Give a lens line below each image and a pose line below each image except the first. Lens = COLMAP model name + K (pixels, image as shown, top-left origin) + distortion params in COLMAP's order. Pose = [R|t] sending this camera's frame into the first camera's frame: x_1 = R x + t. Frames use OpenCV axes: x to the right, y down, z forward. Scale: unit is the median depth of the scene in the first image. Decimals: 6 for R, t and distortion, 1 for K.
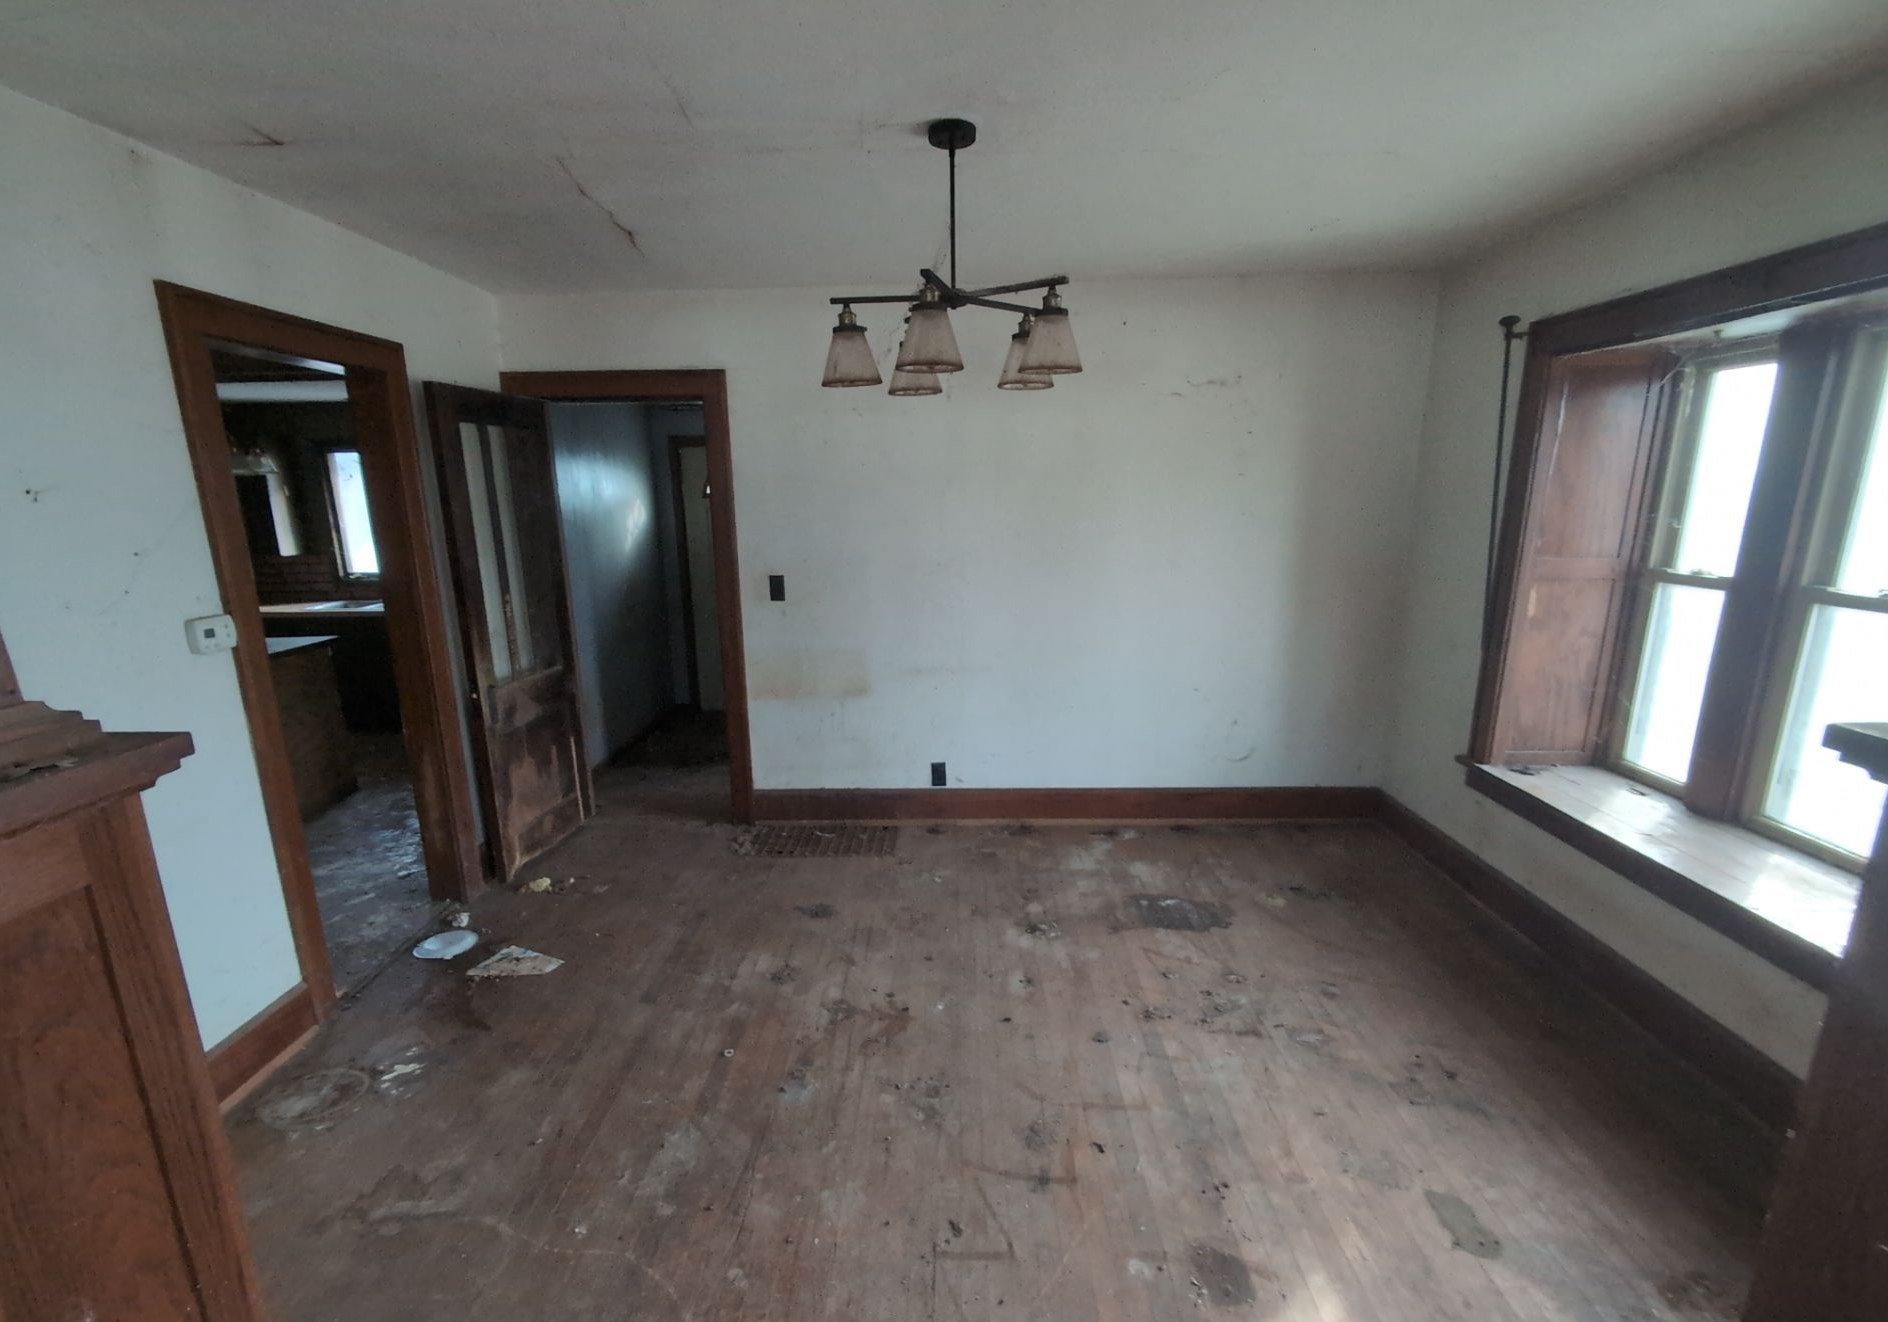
lens RADIAL K [[864.5, 0, 928.7], [0, 864.5, 715.3], [0, 0, 1]] dist [0.000401, 0.000078]
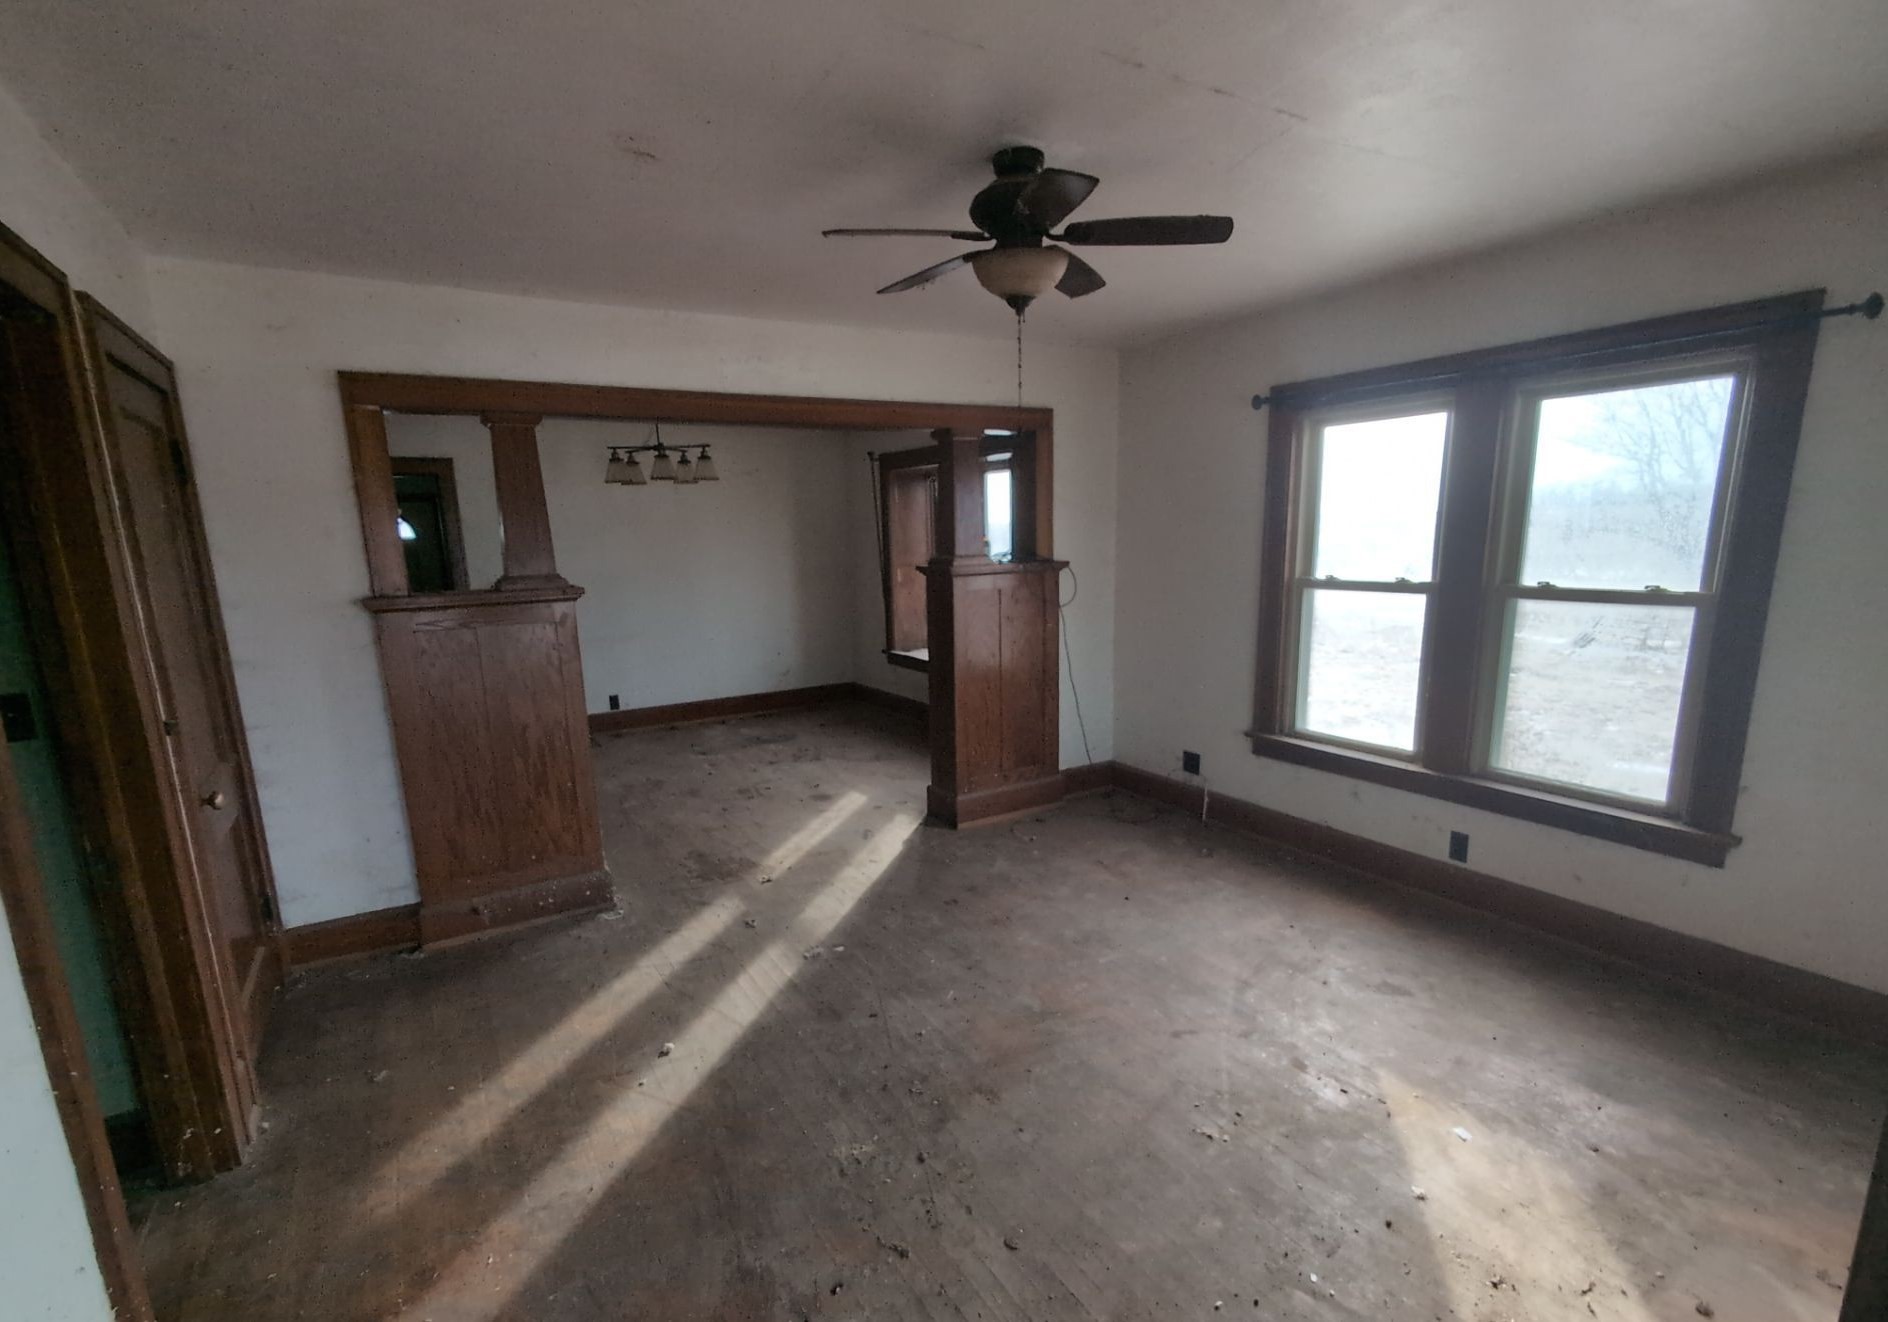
lens RADIAL K [[864.5, 0, 928.7], [0, 864.5, 715.3], [0, 0, 1]] dist [0.000401, 0.000078]
pose [[0.838964, -0.122811, 0.530147, -0.542530], [0.150365, 0.988590, -0.008943, 0.297063], [-0.523000, 0.087219, 0.847858, -1.045621]]
